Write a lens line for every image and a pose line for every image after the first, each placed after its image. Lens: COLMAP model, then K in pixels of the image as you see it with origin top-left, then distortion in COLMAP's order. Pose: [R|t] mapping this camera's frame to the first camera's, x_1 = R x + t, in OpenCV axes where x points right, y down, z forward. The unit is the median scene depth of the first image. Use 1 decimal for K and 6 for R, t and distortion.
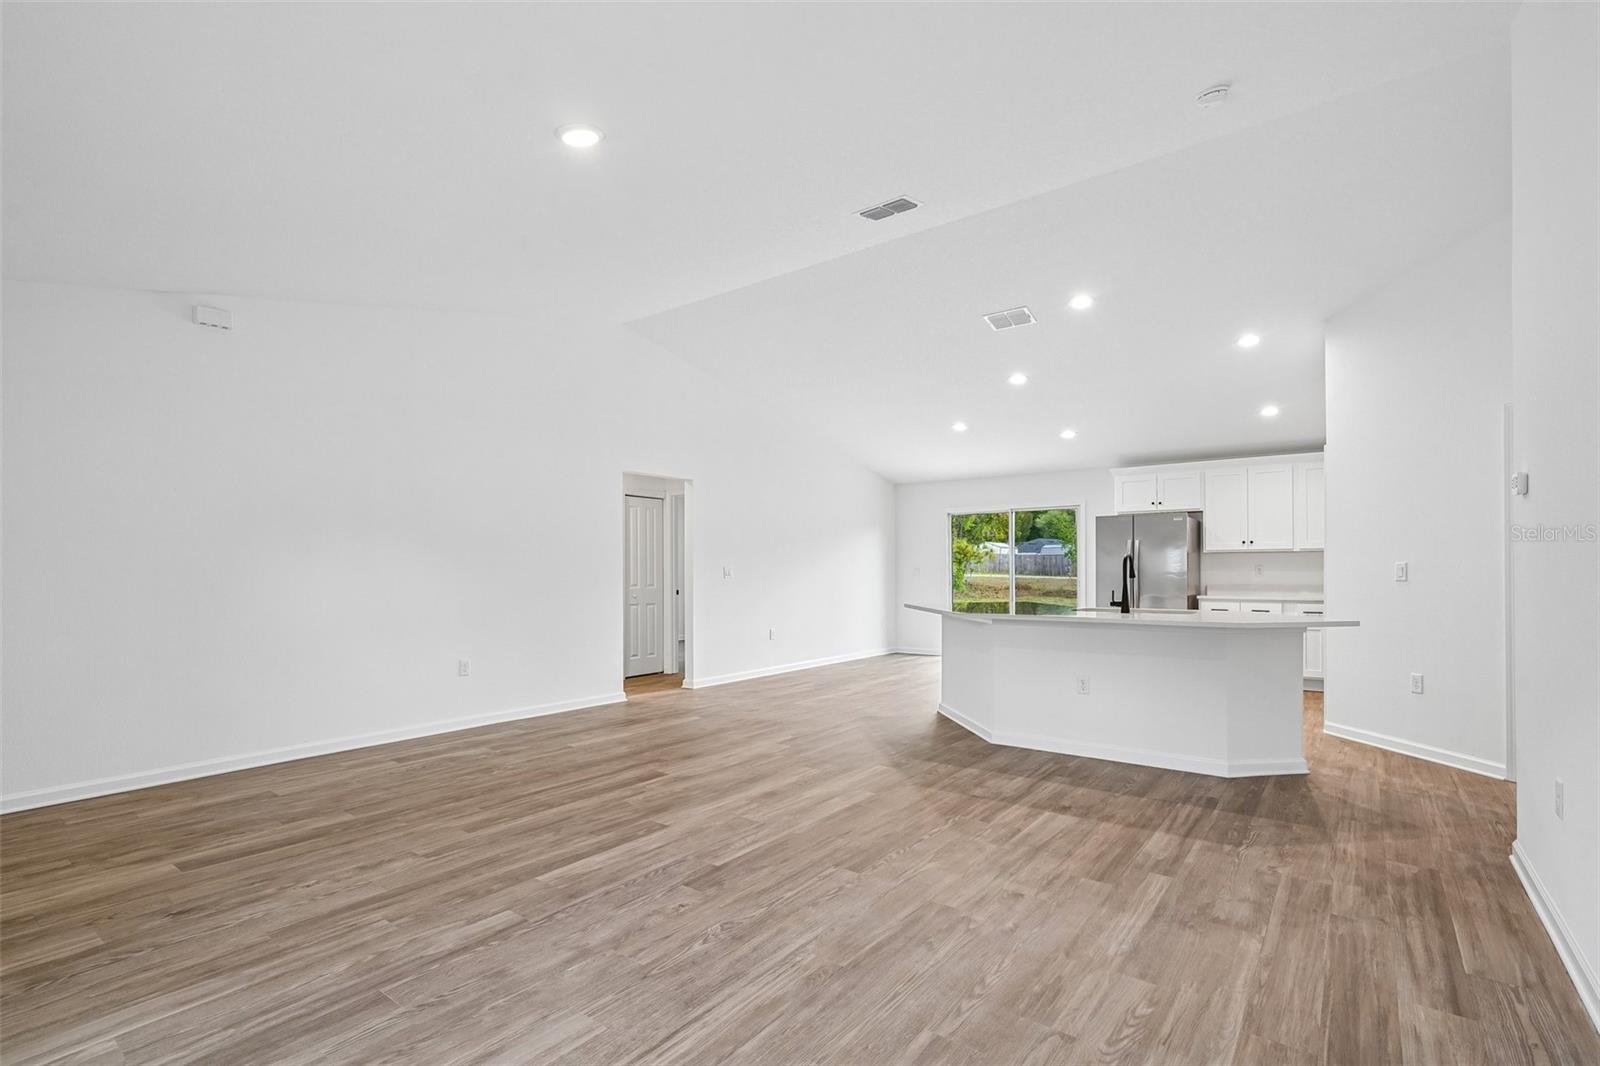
lens RADIAL K [[725.6, 0, 807.8], [0, 725.6, 571.9], [0, 0, 1]] dist [-0.005342, 0.002263]
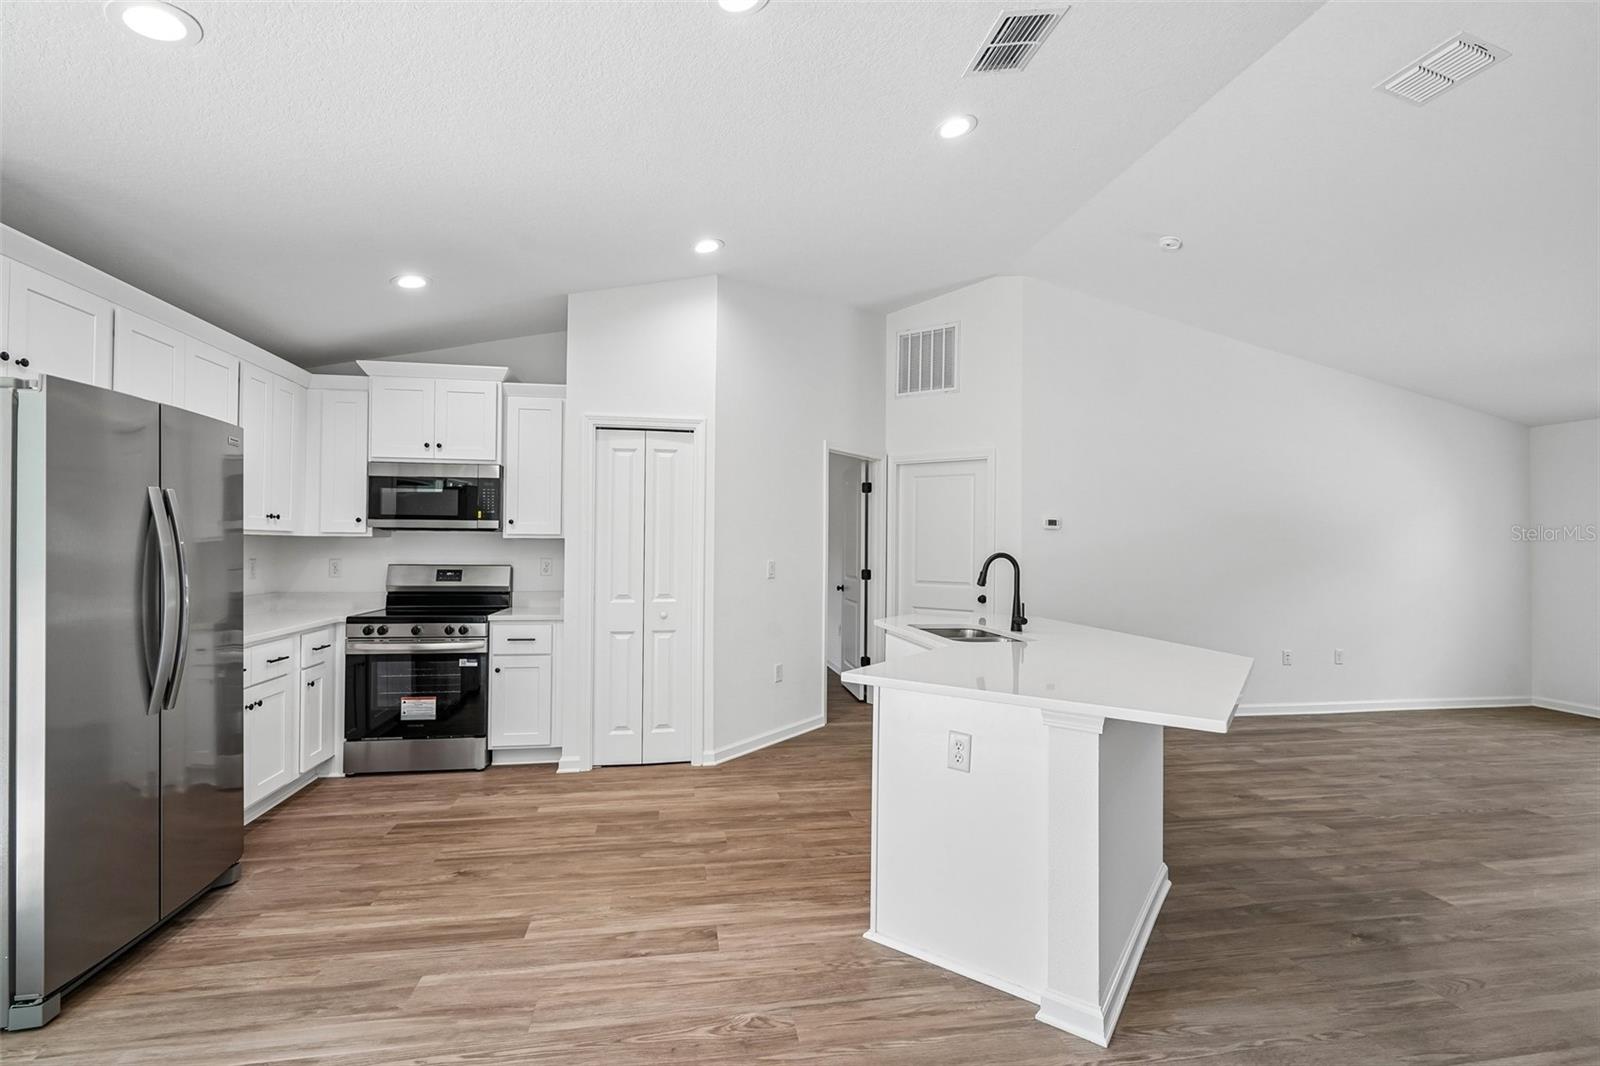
lens RADIAL K [[725.6, 0, 799.2], [0, 725.6, 535.5], [0, 0, 1]] dist [-0.005342, 0.002263]
pose [[-0.730885, 0.008250, 0.682451, 0.100719], [-0.003054, 0.999877, -0.015359, -0.042583], [-0.682494, -0.013310, -0.730770, 2.232436]]
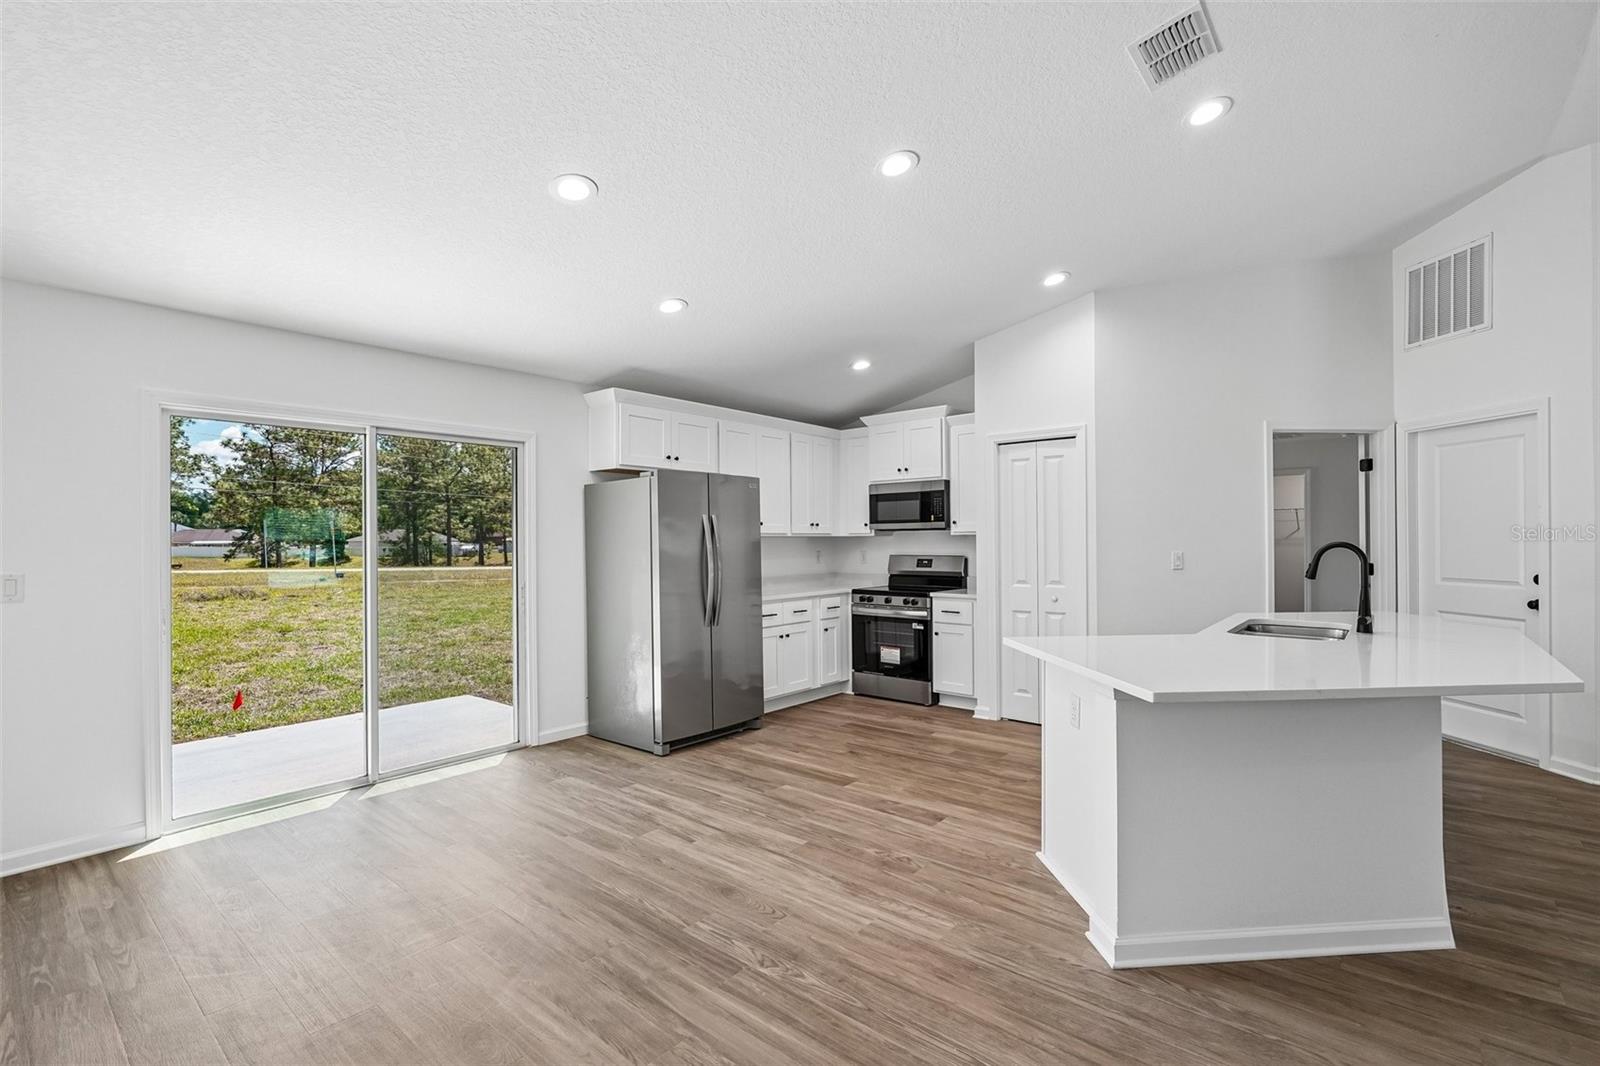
lens RADIAL K [[725.6, 0, 798.3], [0, 725.6, 535.4], [0, 0, 1]] dist [-0.005342, 0.002263]
pose [[0.059278, 0.010157, 0.998190, -0.333893], [0.011671, 0.999873, -0.010867, -0.041069], [-0.998173, 0.012294, 0.059152, 1.910948]]
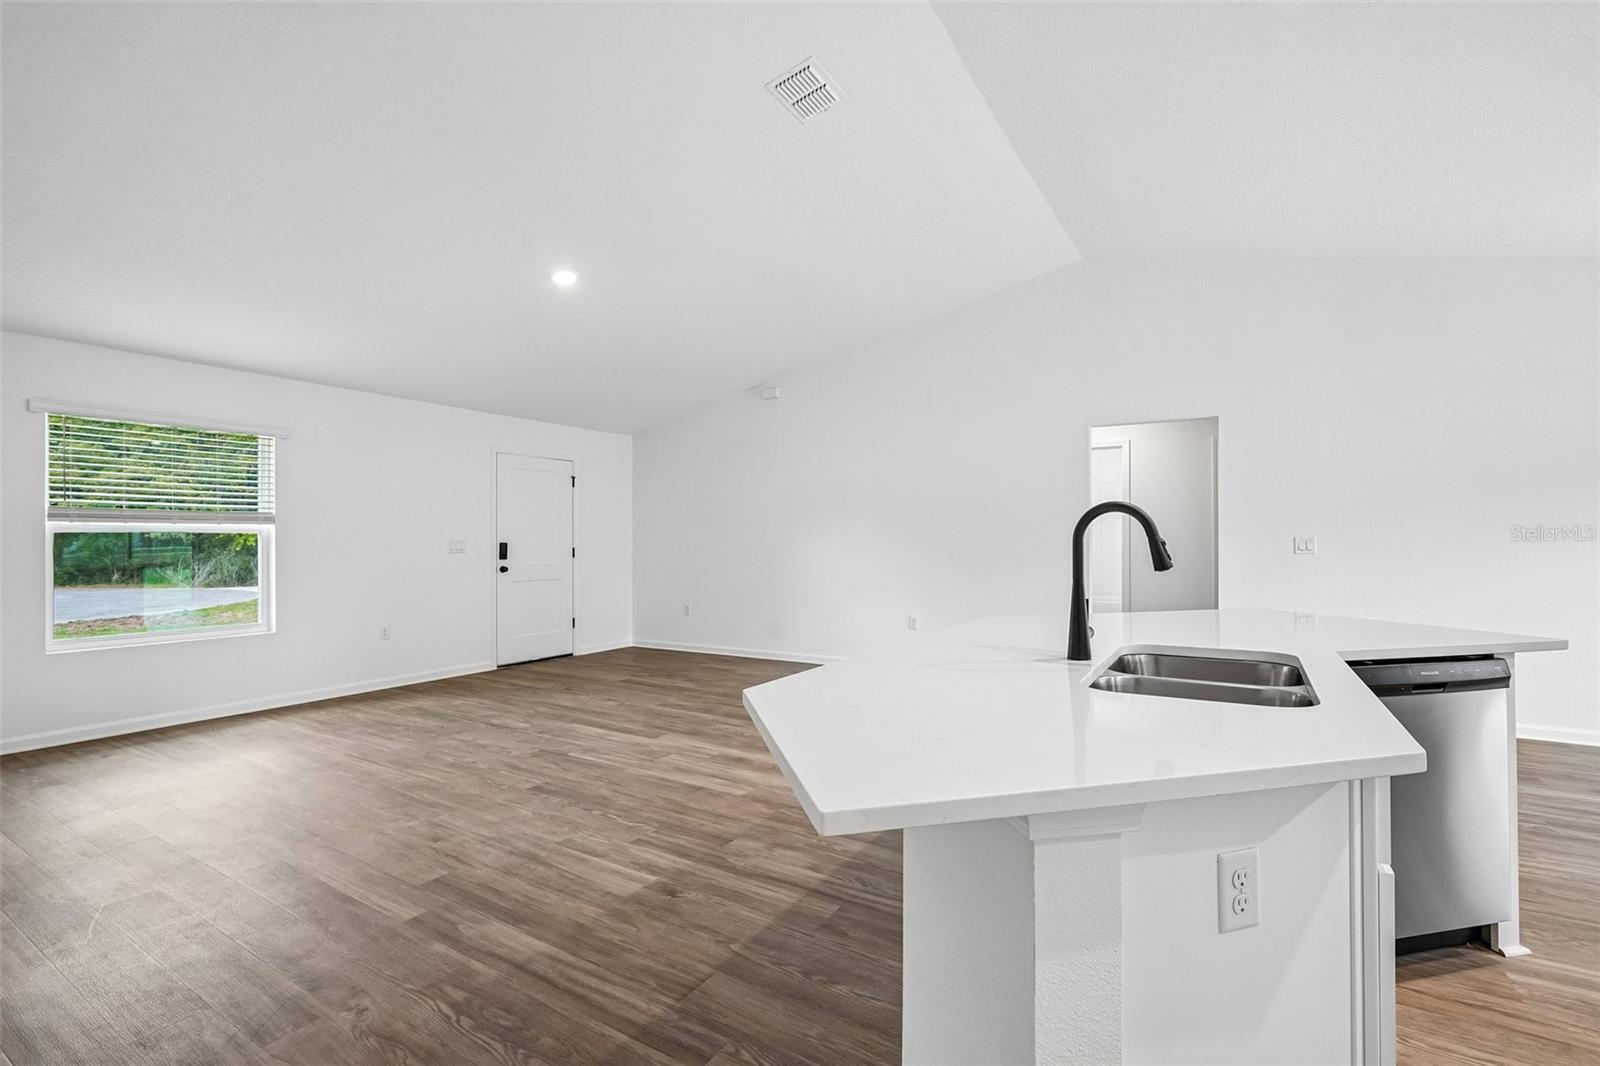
lens RADIAL K [[725.6, 0, 801.1], [0, 725.6, 536.0], [0, 0, 1]] dist [-0.005342, 0.002263]
pose [[0.092623, -0.003824, -0.995694, 1.046665], [-0.002880, 0.999987, -0.004108, -0.007884], [0.995697, 0.003248, 0.092611, 1.055765]]
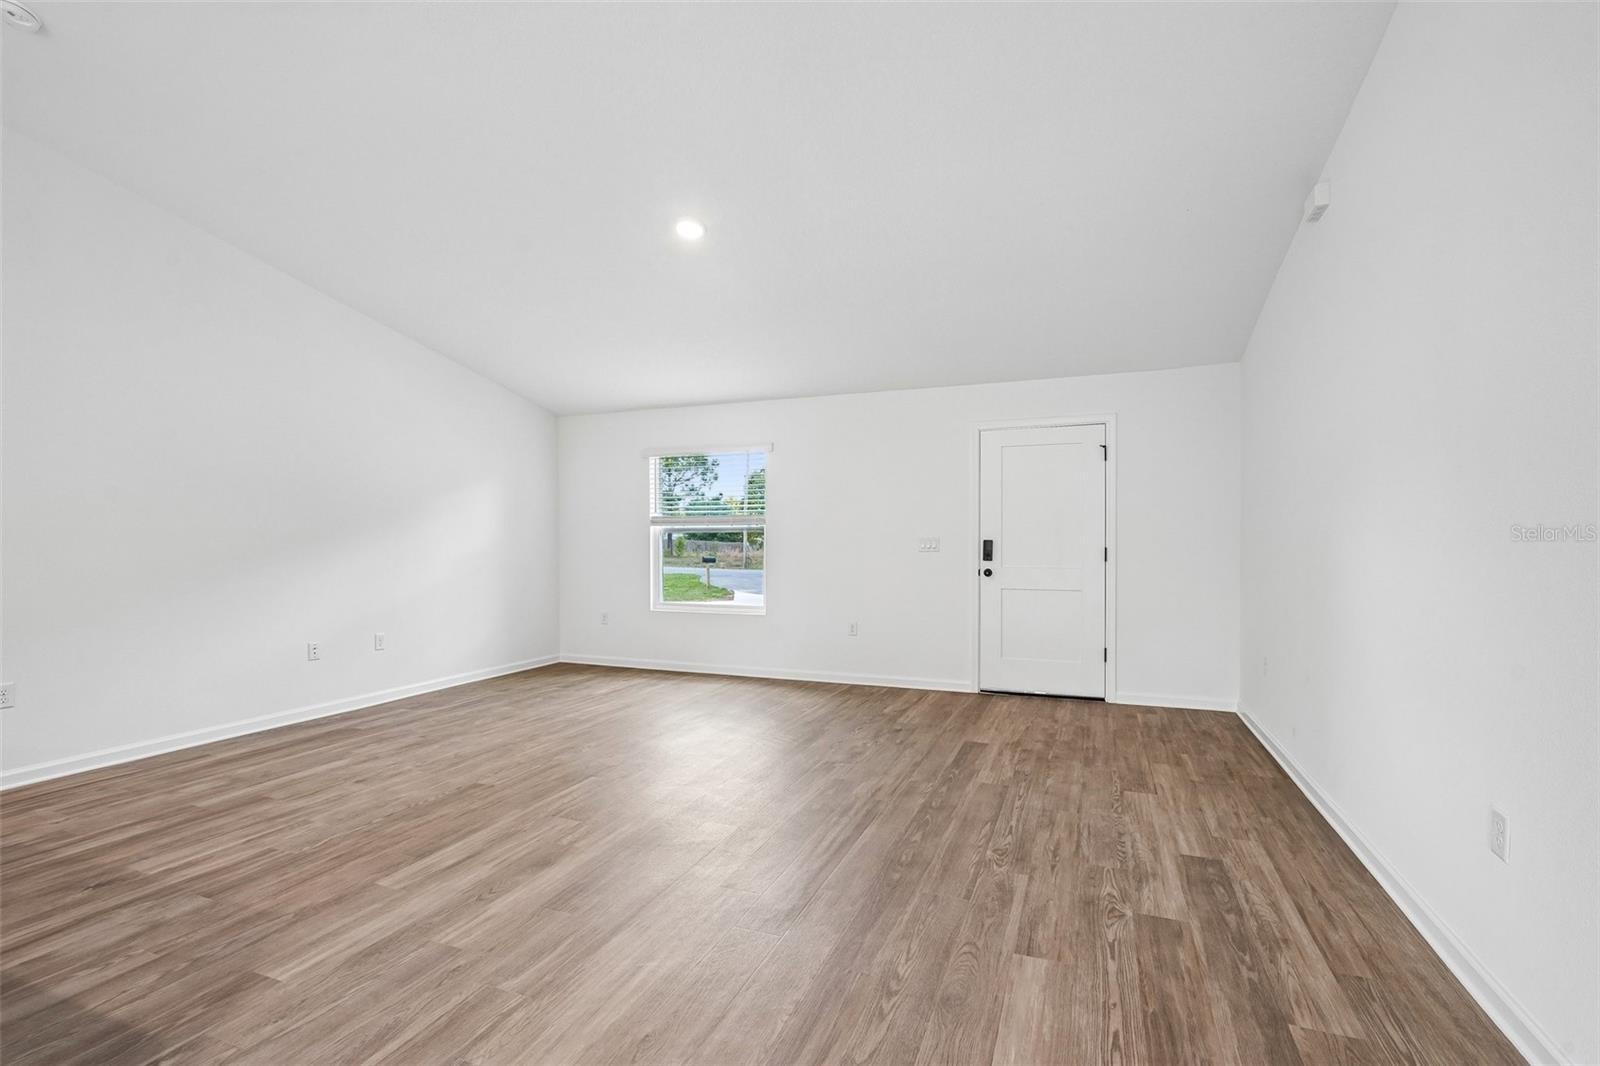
lens RADIAL K [[725.6, 0, 802.3], [0, 725.6, 537.2], [0, 0, 1]] dist [-0.005342, 0.002263]
pose [[-0.966041, 0.007021, -0.258292, -0.122338], [0.006467, 0.999975, 0.002994, -0.009249], [0.258306, 0.001222, -0.966062, 1.849778]]
